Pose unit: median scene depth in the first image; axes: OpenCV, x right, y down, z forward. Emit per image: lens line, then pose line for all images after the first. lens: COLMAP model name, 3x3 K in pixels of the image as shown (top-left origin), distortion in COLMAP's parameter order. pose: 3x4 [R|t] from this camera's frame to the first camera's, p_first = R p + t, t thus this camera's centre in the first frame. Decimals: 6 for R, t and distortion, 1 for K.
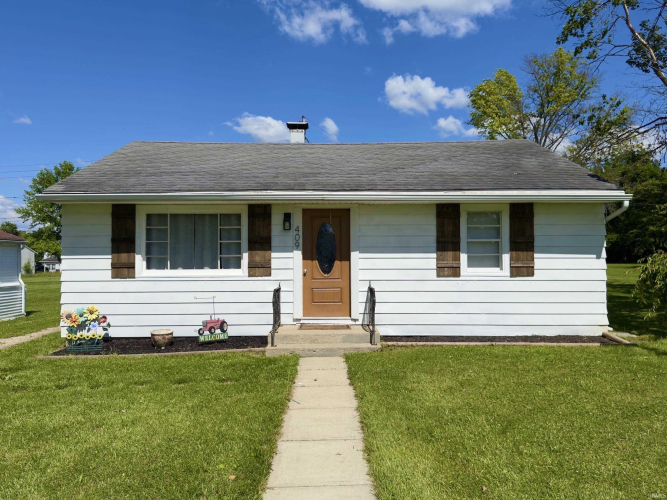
lens RADIAL K [[535.6, 0, 333.5], [0, 535.6, 250.0], [0, 0, 1]] dist [0.107418, 0.001026]
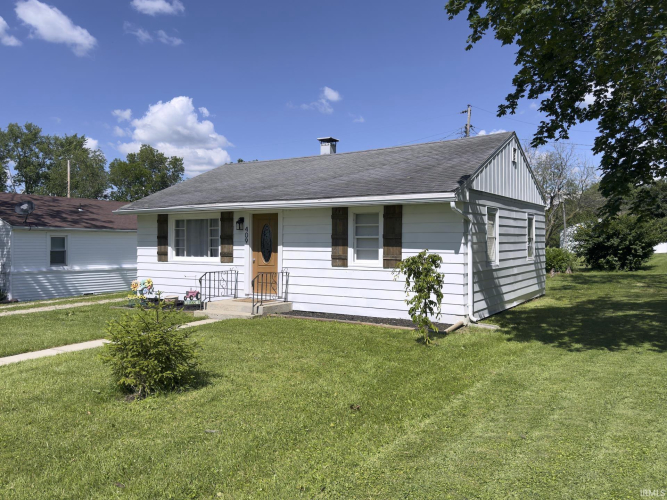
lens RADIAL K [[535.6, 0, 333.5], [0, 535.6, 250.0], [0, 0, 1]] dist [0.107418, 0.001026]
pose [[0.846386, 0.011959, -0.532435, 0.854954], [-0.007055, 0.999912, 0.011245, -0.002172], [0.532523, -0.005762, 0.846396, -0.050370]]
